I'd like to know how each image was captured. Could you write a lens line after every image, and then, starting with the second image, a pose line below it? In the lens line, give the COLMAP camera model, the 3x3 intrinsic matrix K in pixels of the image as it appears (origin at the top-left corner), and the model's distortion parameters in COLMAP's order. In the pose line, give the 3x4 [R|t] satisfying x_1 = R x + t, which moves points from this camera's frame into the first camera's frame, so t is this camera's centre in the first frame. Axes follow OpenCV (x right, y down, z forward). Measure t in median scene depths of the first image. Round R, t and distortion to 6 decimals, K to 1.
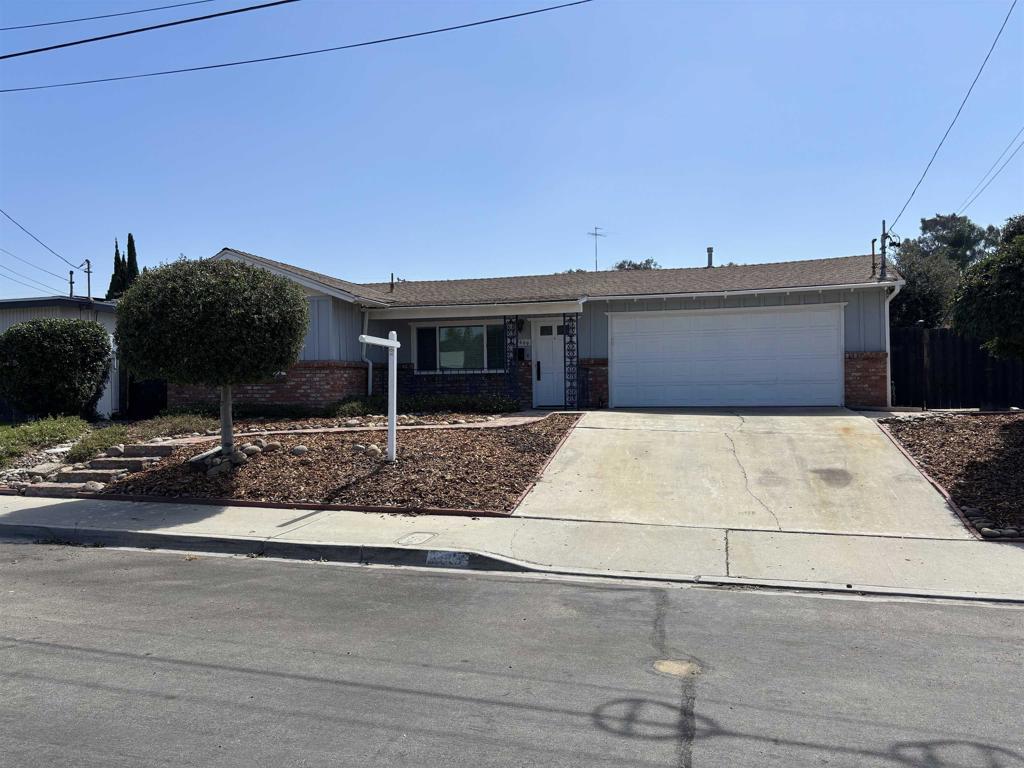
lens RADIAL K [[774.2, 0, 509.4], [0, 774.2, 383.7], [0, 0, 1]] dist [0.043972, -0.047659]
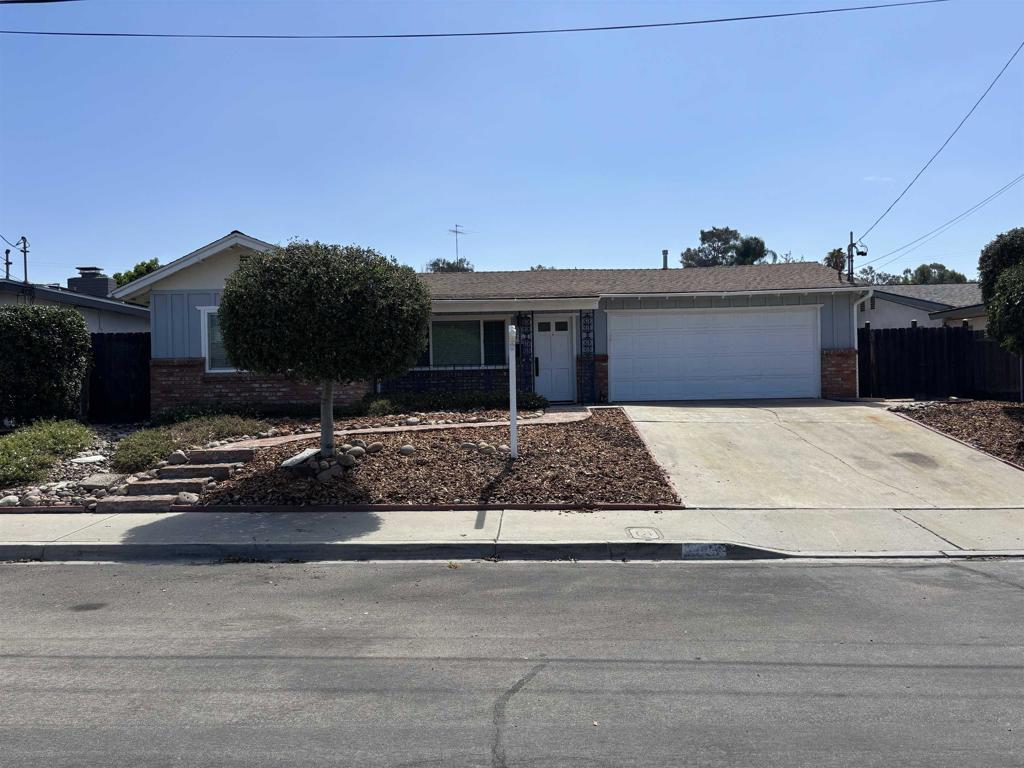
lens RADIAL K [[774.2, 0, 509.4], [0, 774.2, 383.7], [0, 0, 1]] dist [0.043972, -0.047659]
pose [[0.966338, -0.007133, 0.257178, -0.385260], [0.006320, 0.999972, 0.003989, 0.001949], [-0.257199, -0.002230, 0.966356, 0.058474]]
